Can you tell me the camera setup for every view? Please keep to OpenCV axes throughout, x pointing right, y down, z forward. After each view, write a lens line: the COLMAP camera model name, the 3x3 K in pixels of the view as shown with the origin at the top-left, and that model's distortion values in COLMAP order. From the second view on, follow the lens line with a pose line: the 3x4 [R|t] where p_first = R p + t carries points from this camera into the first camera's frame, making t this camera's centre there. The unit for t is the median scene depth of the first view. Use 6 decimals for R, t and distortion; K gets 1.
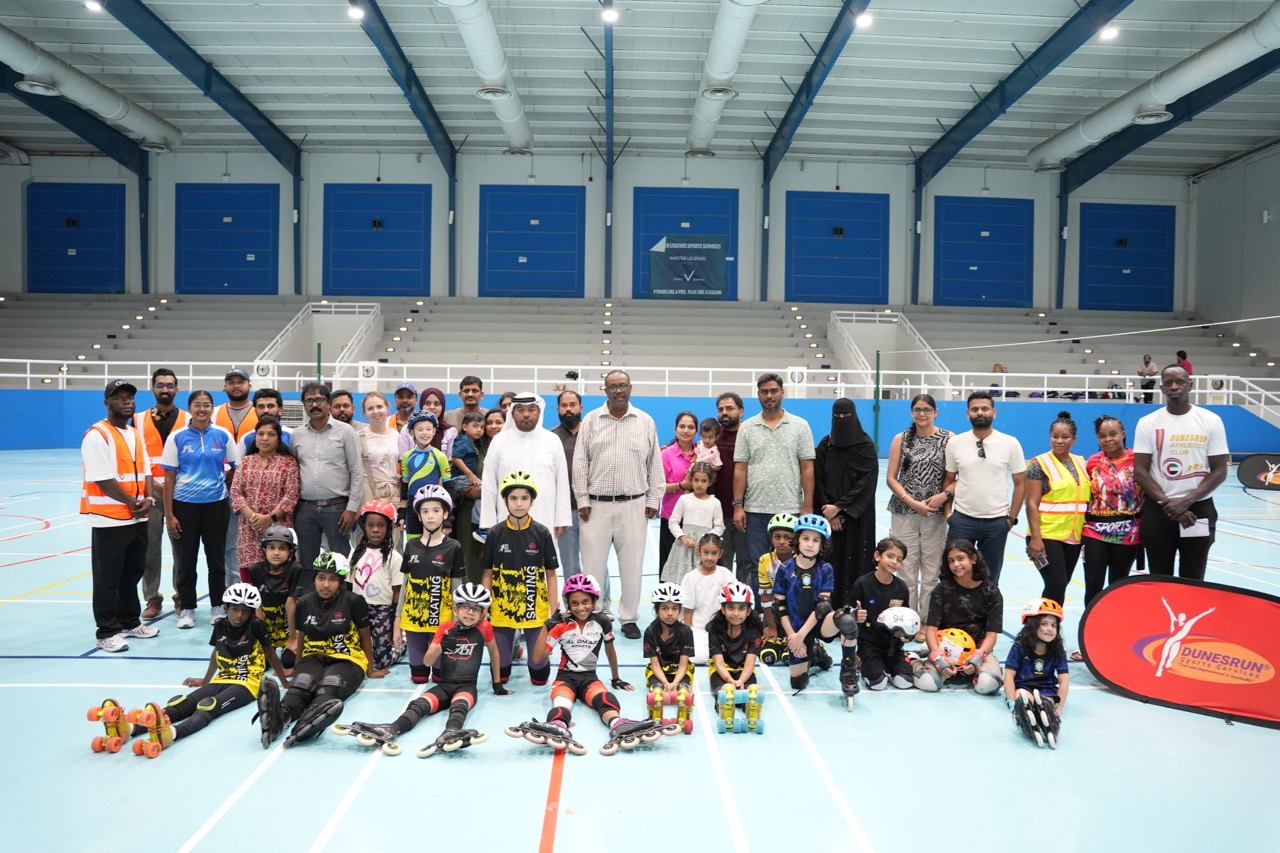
lens RADIAL K [[914.2, 0, 640.0], [0, 914.2, 426.5], [0, 0, 1]] dist [-0.126094, 0.114971]
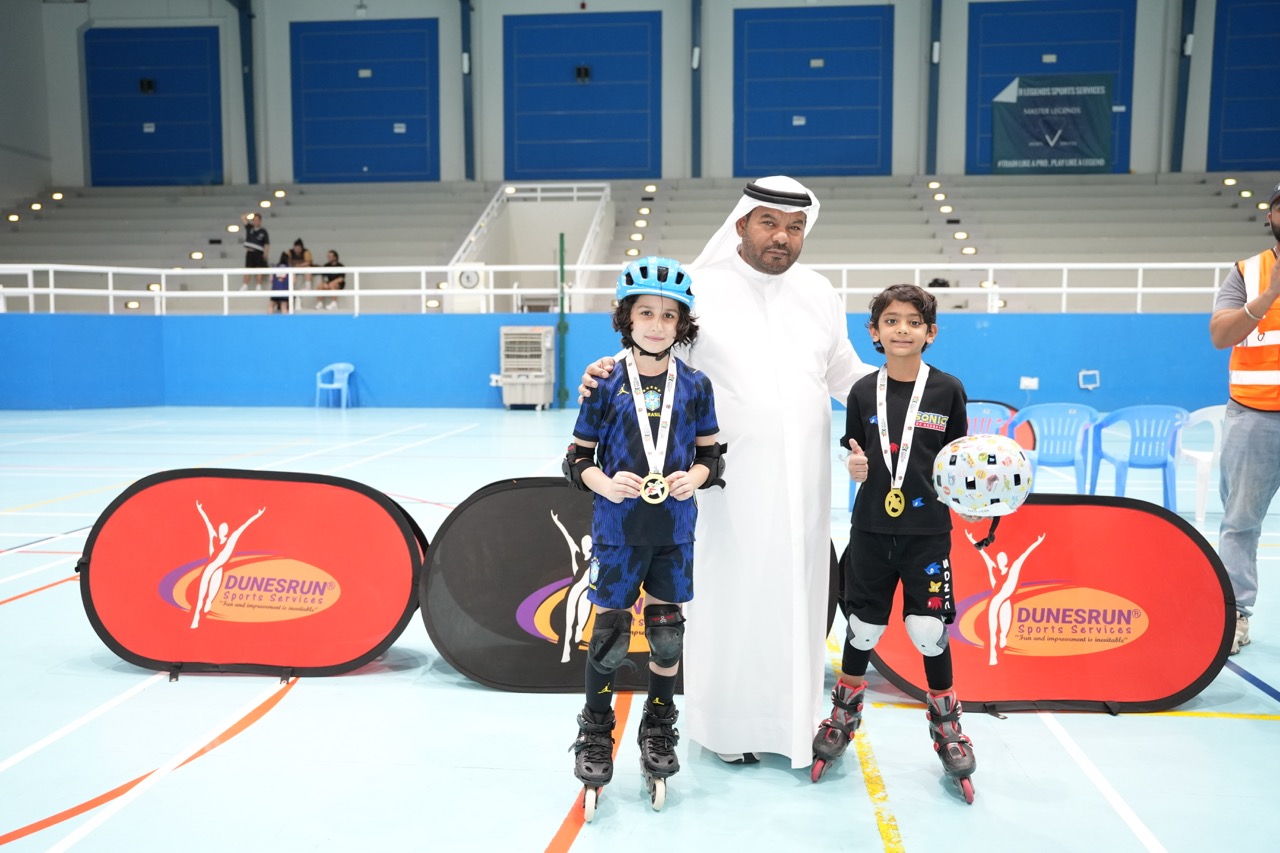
lens RADIAL K [[1079.5, 0, 640.0], [0, 1079.5, 426.5], [0, 0, 1]] dist [-0.045721, 0.107500]
pose [[0.992584, -0.001699, -0.121552, -0.149986], [0.007511, 0.998849, 0.047367, 0.004094], [0.121331, -0.047929, 0.991454, 0.184760]]
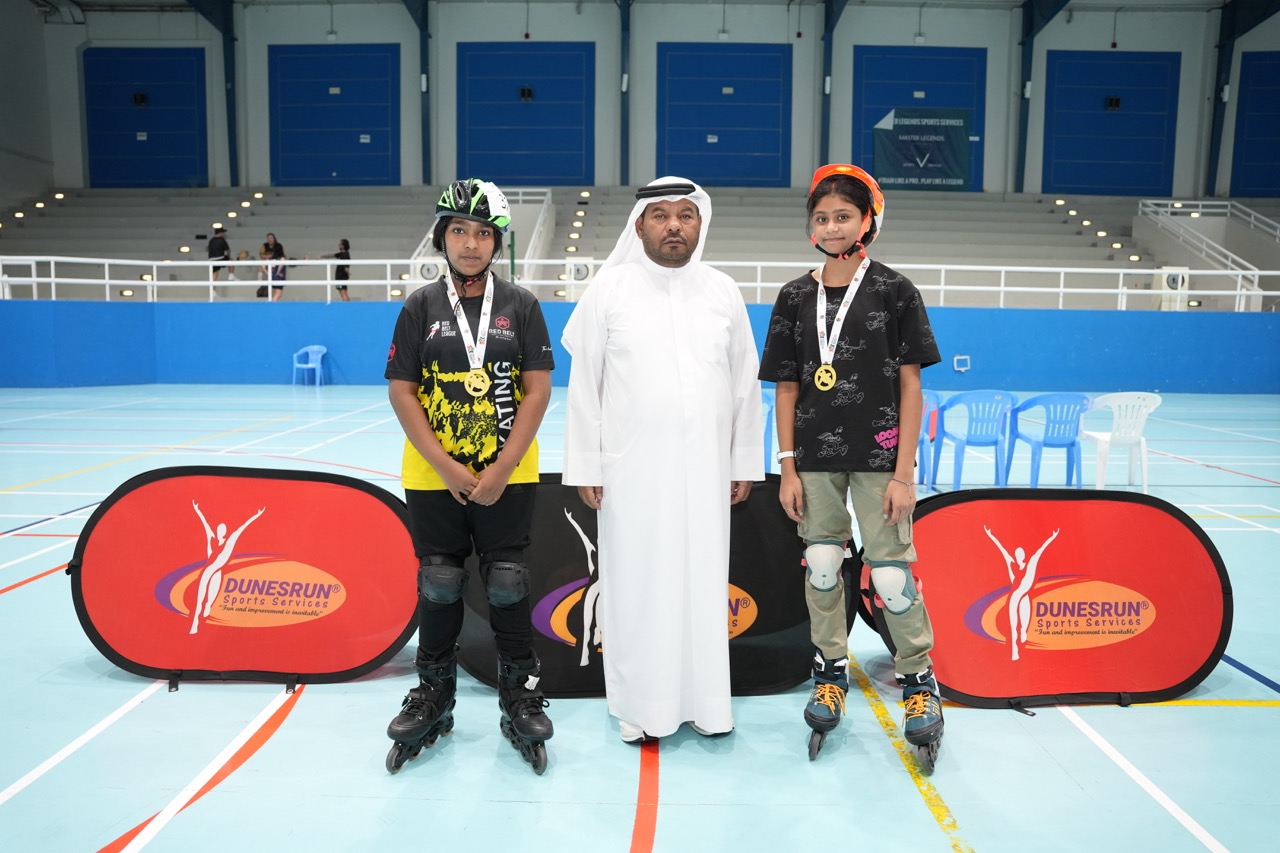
lens RADIAL K [[908.4, 0, 640.0], [0, 908.4, 426.5], [0, 0, 1]] dist [-0.120253, 0.106615]
pose [[0.999236, 0.001224, -0.039063, -0.161689], [0.001884, 0.996839, 0.079428, 0.002657], [0.039037, -0.079441, 0.996075, 0.204525]]
